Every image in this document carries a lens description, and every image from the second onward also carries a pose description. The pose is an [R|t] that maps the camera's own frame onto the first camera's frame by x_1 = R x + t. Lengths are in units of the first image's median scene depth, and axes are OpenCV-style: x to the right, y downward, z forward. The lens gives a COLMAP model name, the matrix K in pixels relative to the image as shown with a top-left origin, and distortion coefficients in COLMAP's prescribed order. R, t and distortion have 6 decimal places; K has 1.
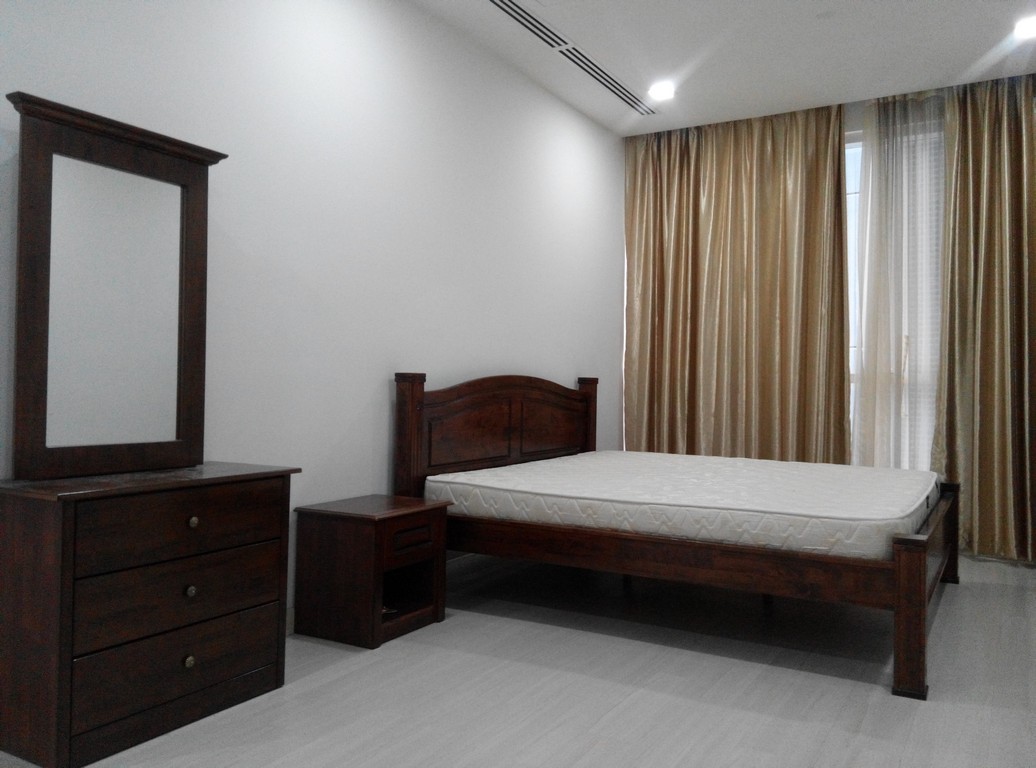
lens RADIAL K [[811.2, 0, 518.0], [0, 811.2, 384.0], [0, 0, 1]] dist [0.006903, -0.000583]
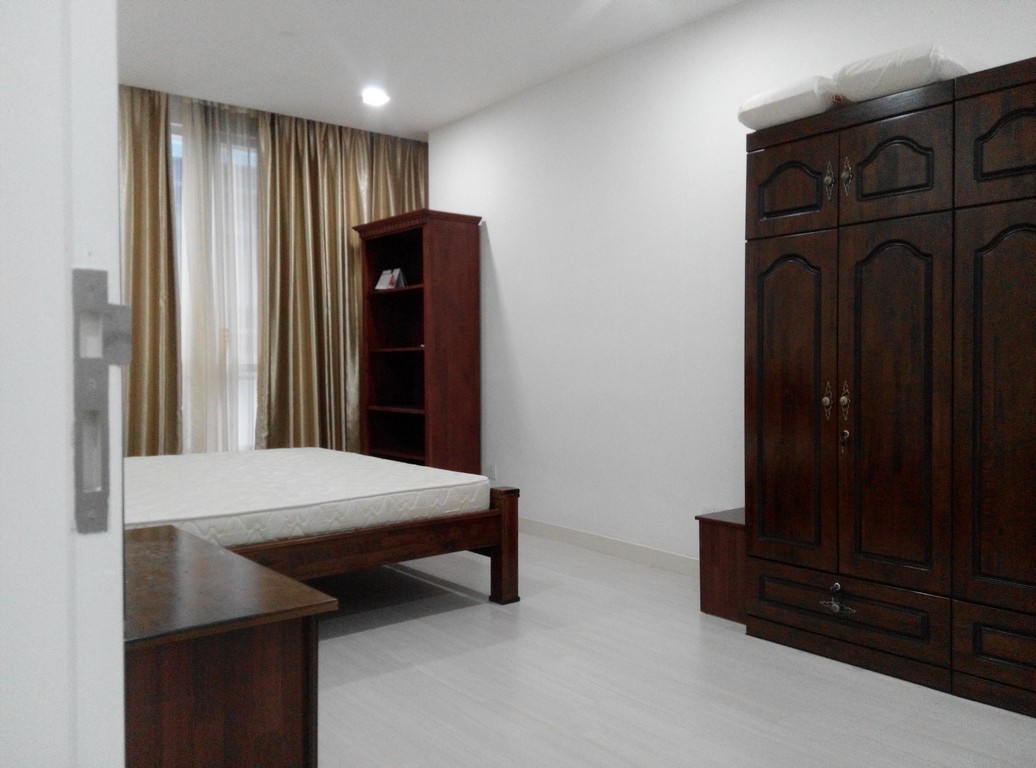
lens RADIAL K [[811.2, 0, 518.0], [0, 811.2, 384.0], [0, 0, 1]] dist [0.006903, -0.000583]
pose [[0.334277, -0.033714, 0.941872, -0.673755], [0.005957, 0.999416, 0.033660, -0.030472], [-0.942456, -0.005641, 0.334282, 0.428290]]
